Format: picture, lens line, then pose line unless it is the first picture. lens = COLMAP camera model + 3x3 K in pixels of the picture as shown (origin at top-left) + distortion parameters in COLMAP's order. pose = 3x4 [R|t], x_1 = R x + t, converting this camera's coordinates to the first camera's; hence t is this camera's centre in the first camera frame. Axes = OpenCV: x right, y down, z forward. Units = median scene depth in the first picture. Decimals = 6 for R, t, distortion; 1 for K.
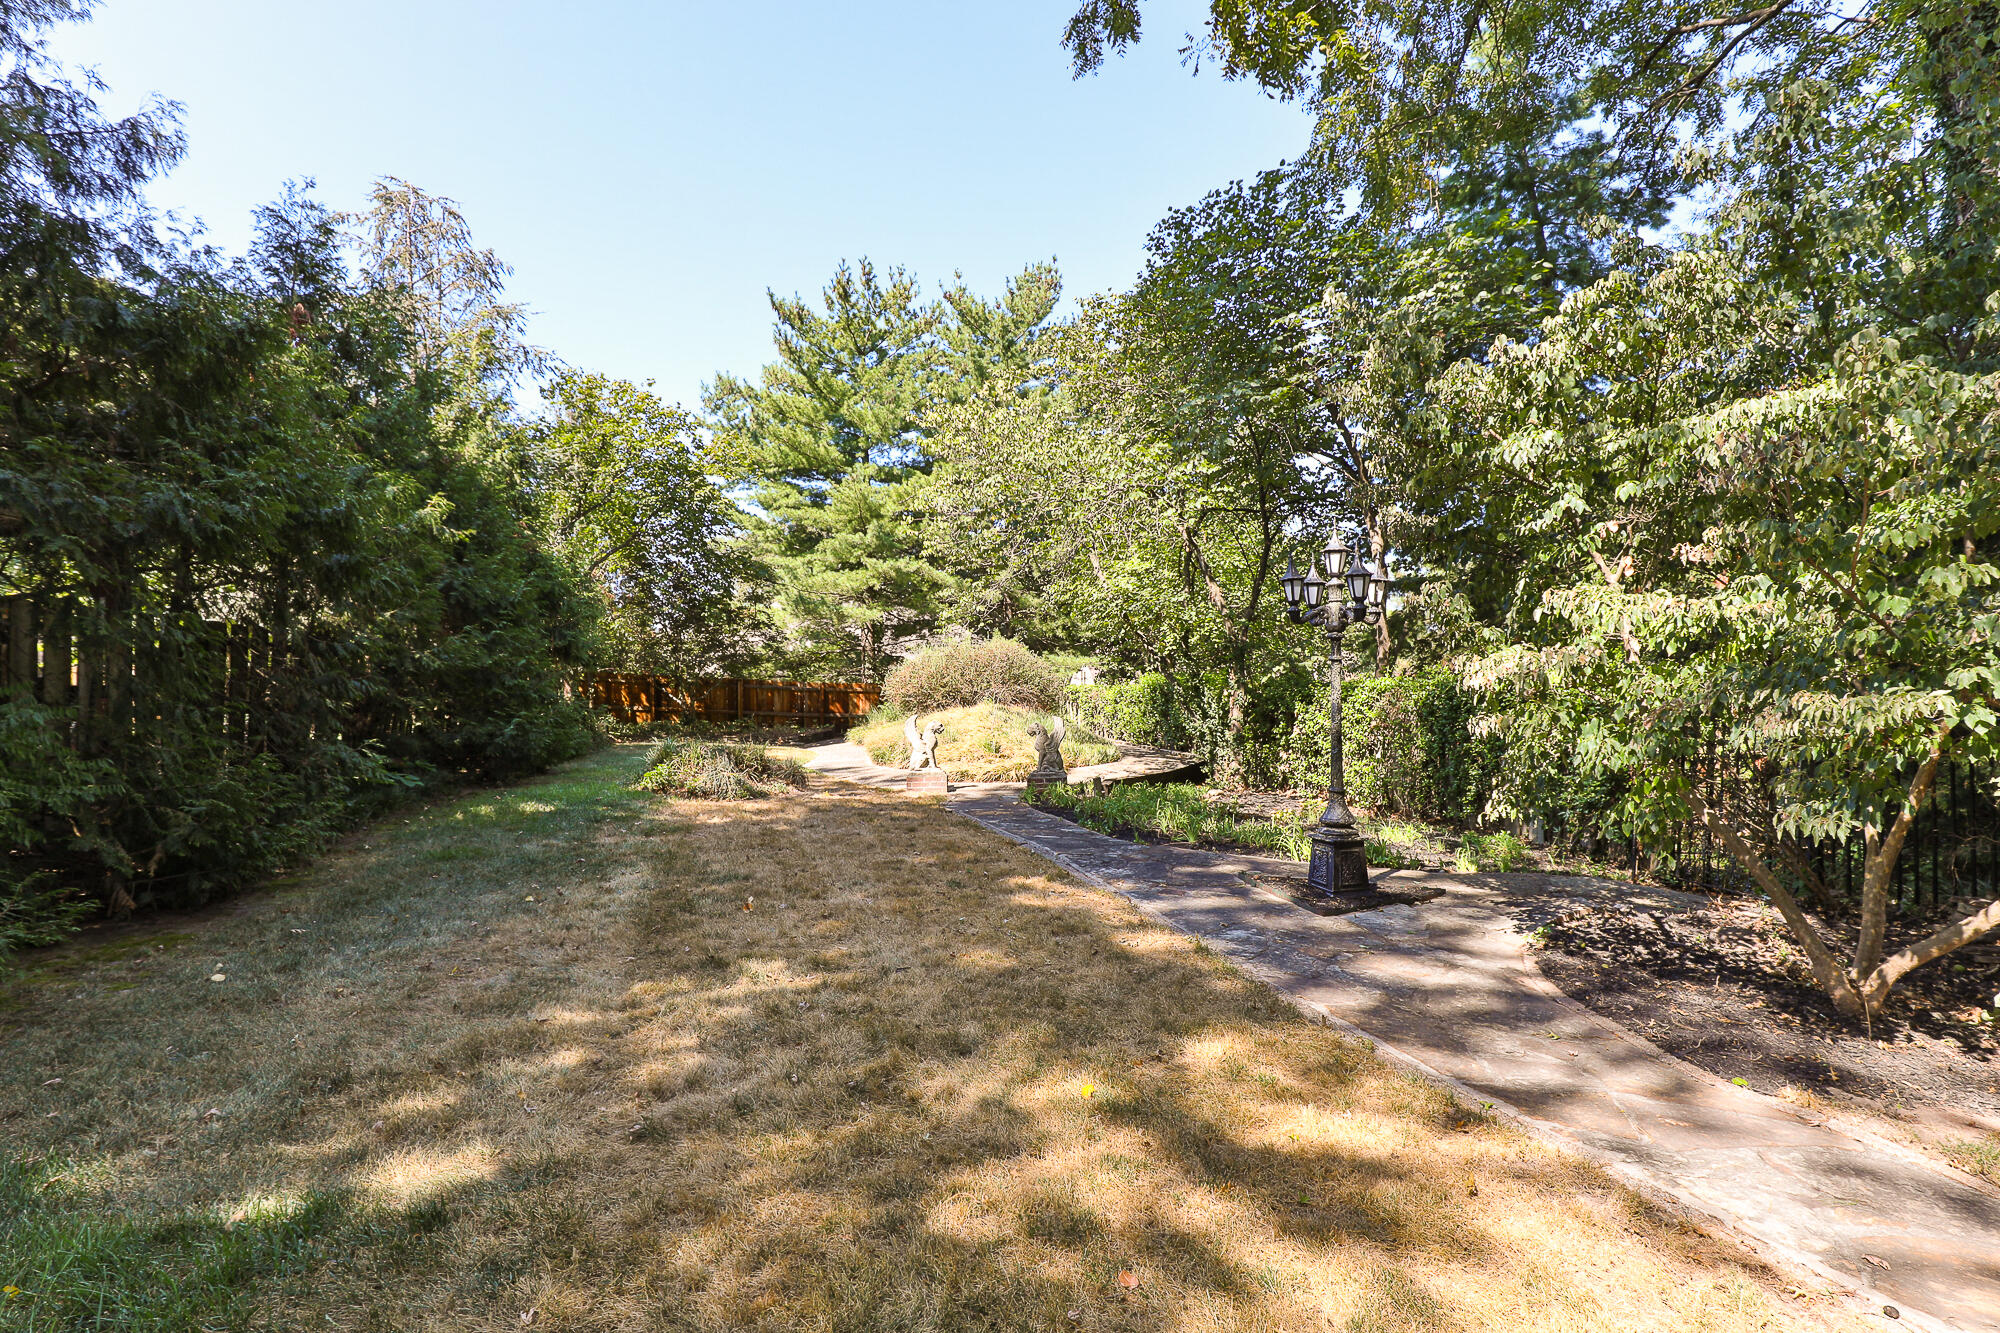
lens RADIAL K [[968.1, 0, 1000.7], [0, 968.1, 666.9], [0, 0, 1]] dist [-0.005879, -0.000299]
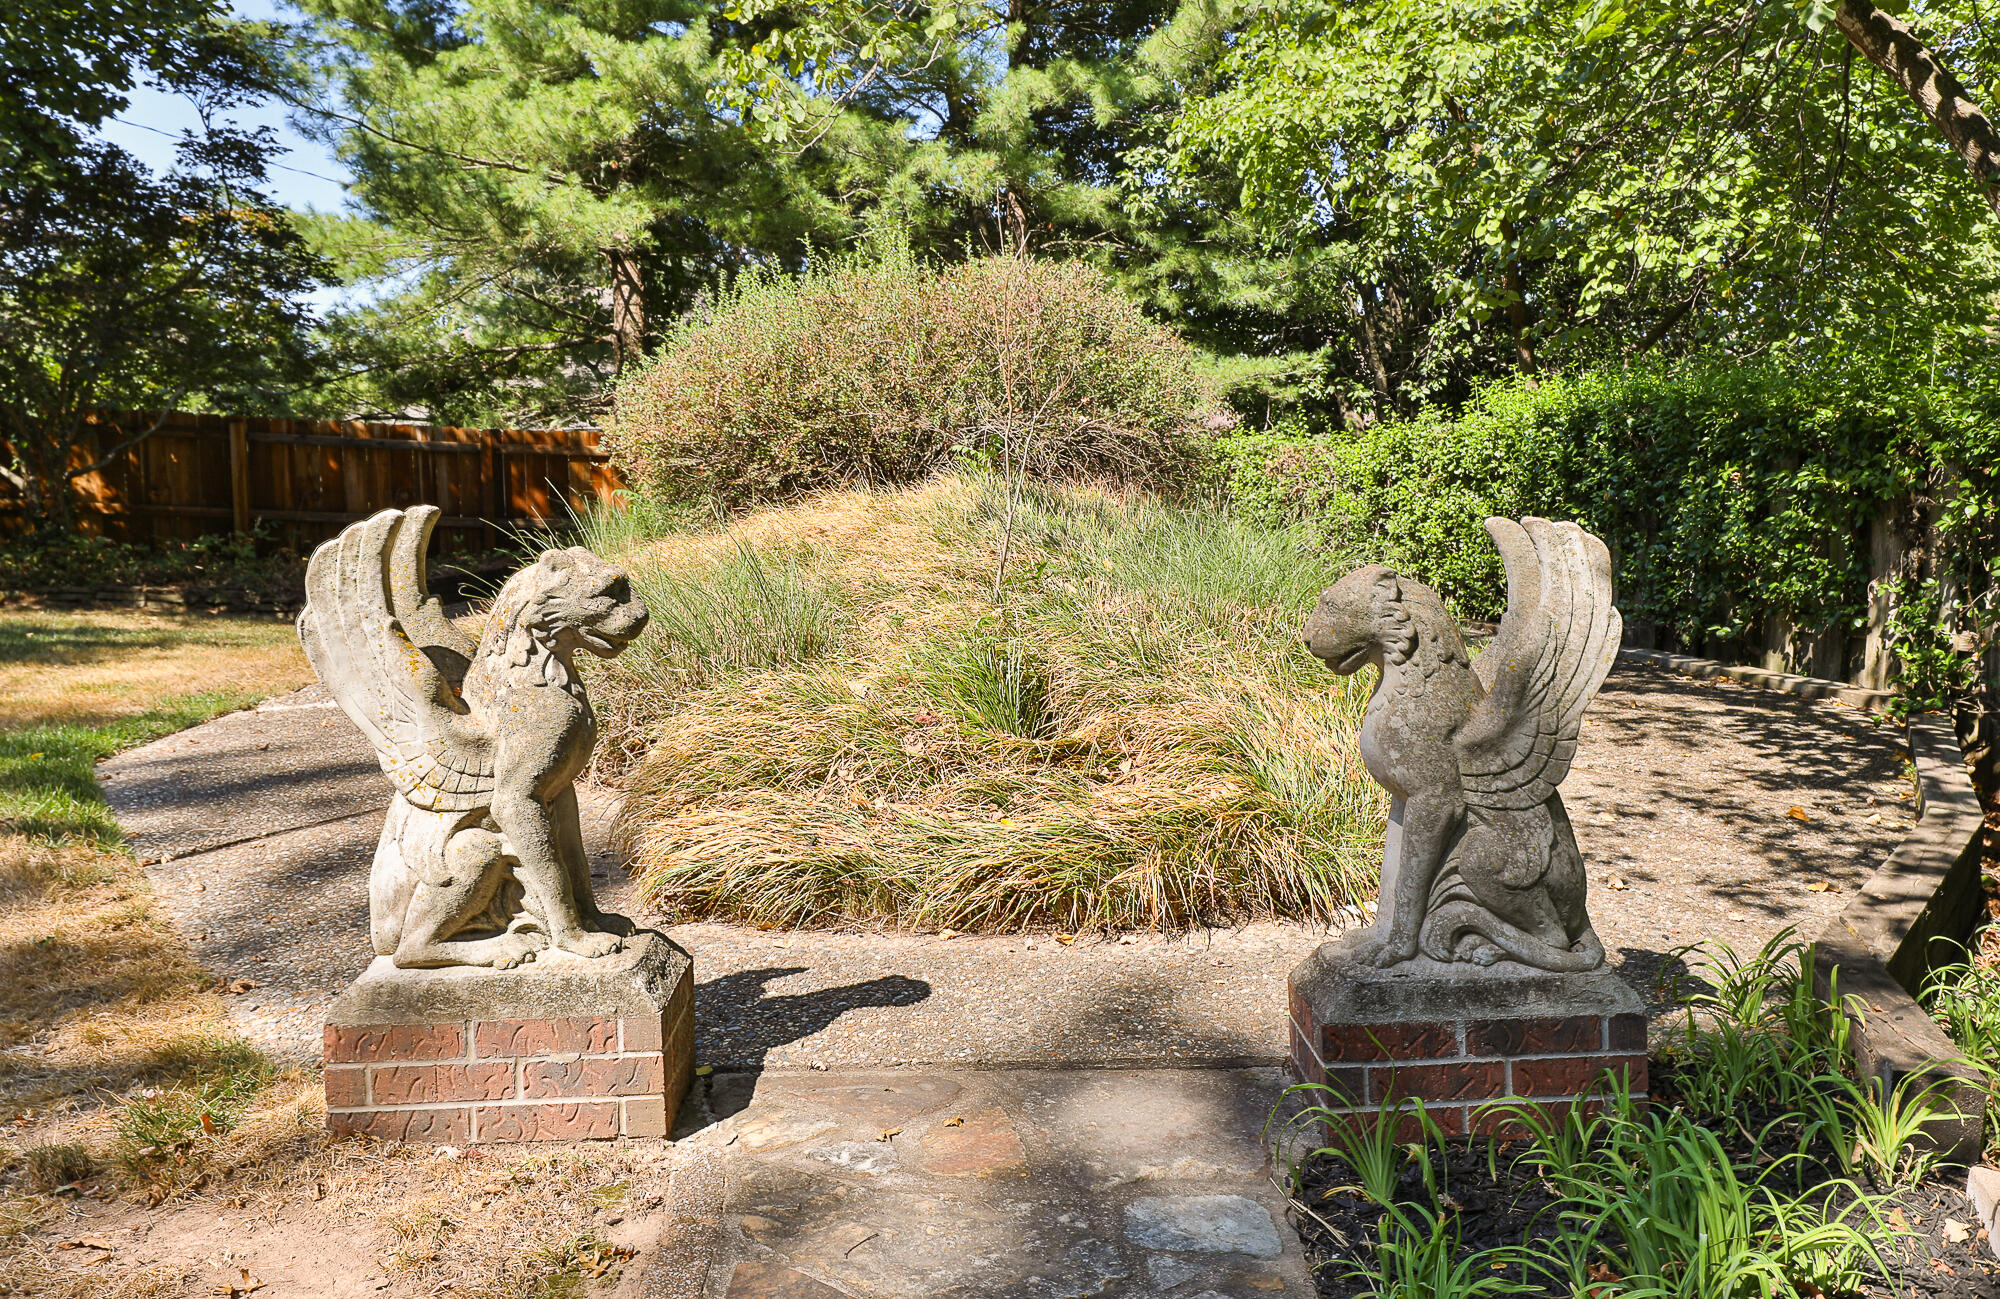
lens RADIAL K [[1421.5, 0, 1002.6], [0, 1421.5, 648.3], [0, 0, 1]] dist [-0.005257, -0.000403]
pose [[0.999775, 0.001481, 0.021180, -0.012353], [-0.004301, 0.991008, 0.133736, 0.032206], [-0.020791, -0.133796, 0.990791, 0.603499]]
